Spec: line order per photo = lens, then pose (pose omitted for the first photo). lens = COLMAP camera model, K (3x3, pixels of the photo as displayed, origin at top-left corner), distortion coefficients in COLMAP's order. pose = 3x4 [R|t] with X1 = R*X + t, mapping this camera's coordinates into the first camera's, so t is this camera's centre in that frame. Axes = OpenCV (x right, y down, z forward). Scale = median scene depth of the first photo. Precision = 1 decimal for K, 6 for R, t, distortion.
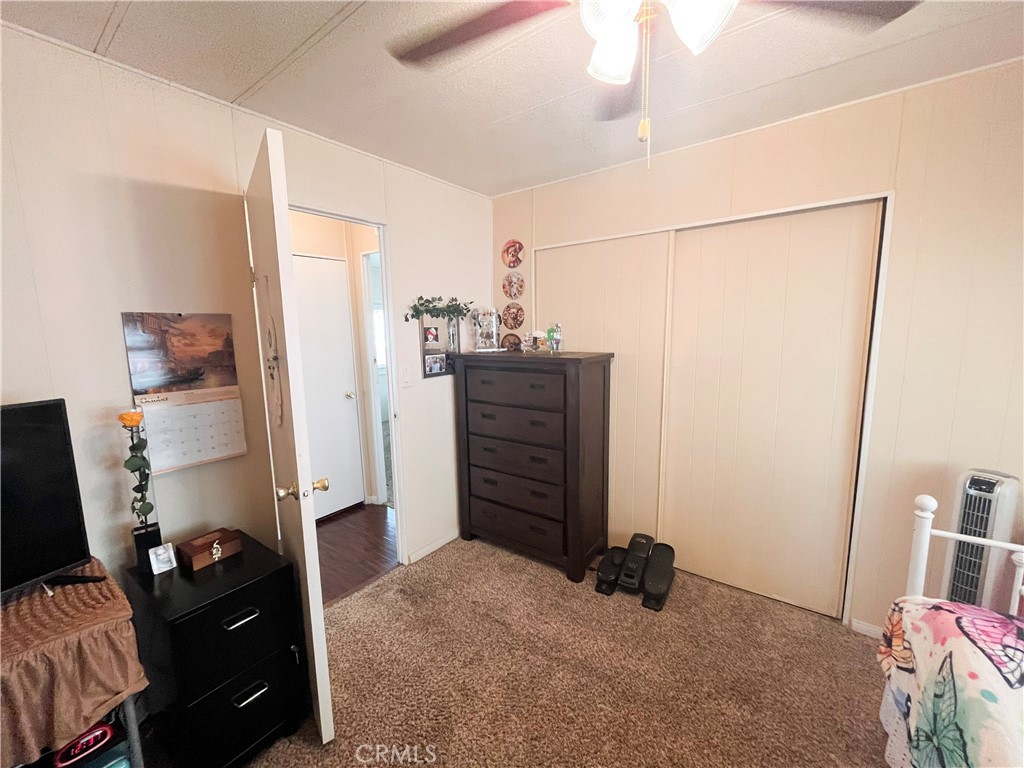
lens RADIAL K [[412.6, 0, 511.6], [0, 412.6, 386.6], [0, 0, 1]] dist [-0.003909, 0.000404]
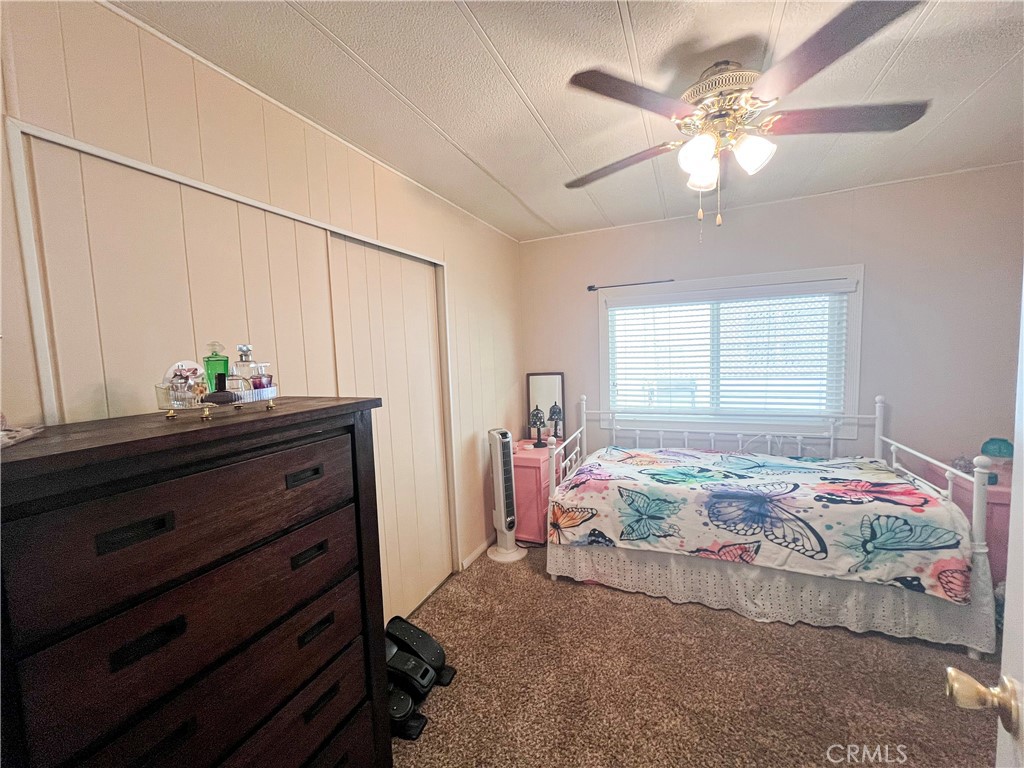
lens RADIAL K [[412.6, 0, 511.4], [0, 412.6, 383.7], [0, 0, 1]] dist [-0.003909, 0.000404]
pose [[-0.228739, -0.048255, 0.972291, -0.459870], [0.177020, 0.980057, 0.090286, -0.106125], [-0.957258, 0.192766, -0.215635, 0.895006]]
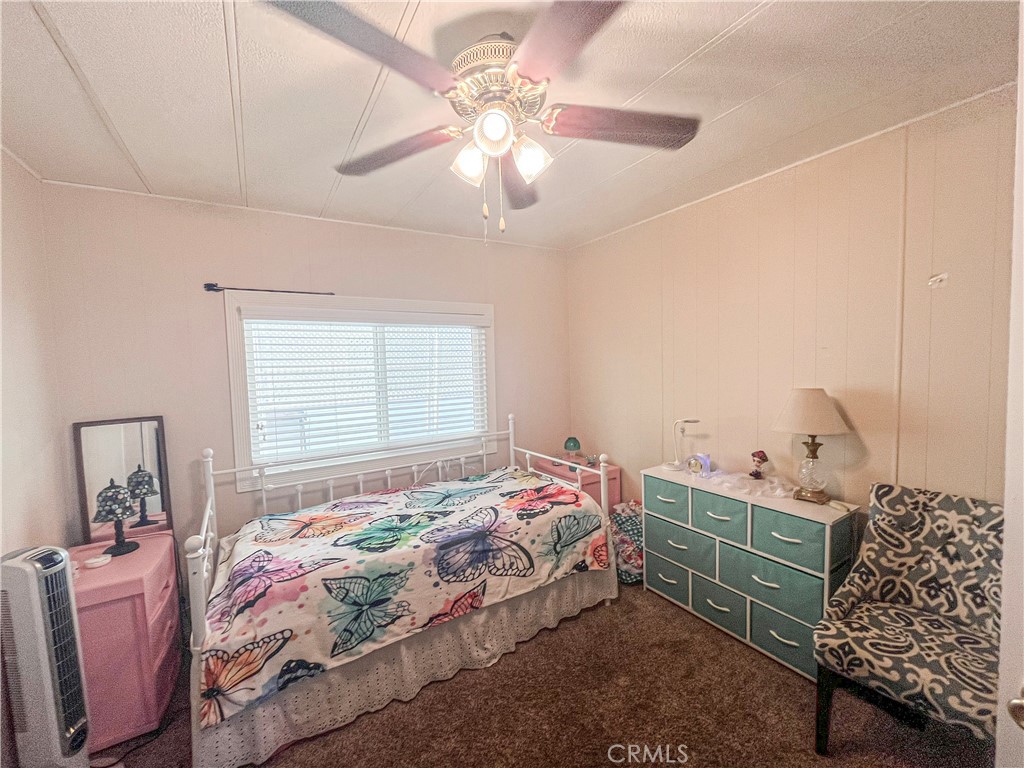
lens RADIAL K [[412.6, 0, 511.5], [0, 412.6, 385.8], [0, 0, 1]] dist [-0.003909, 0.000404]
pose [[-0.925744, 0.025833, 0.377268, -0.104445], [0.099668, 0.979056, 0.177528, -0.129263], [-0.364780, 0.201947, -0.908930, 0.920314]]
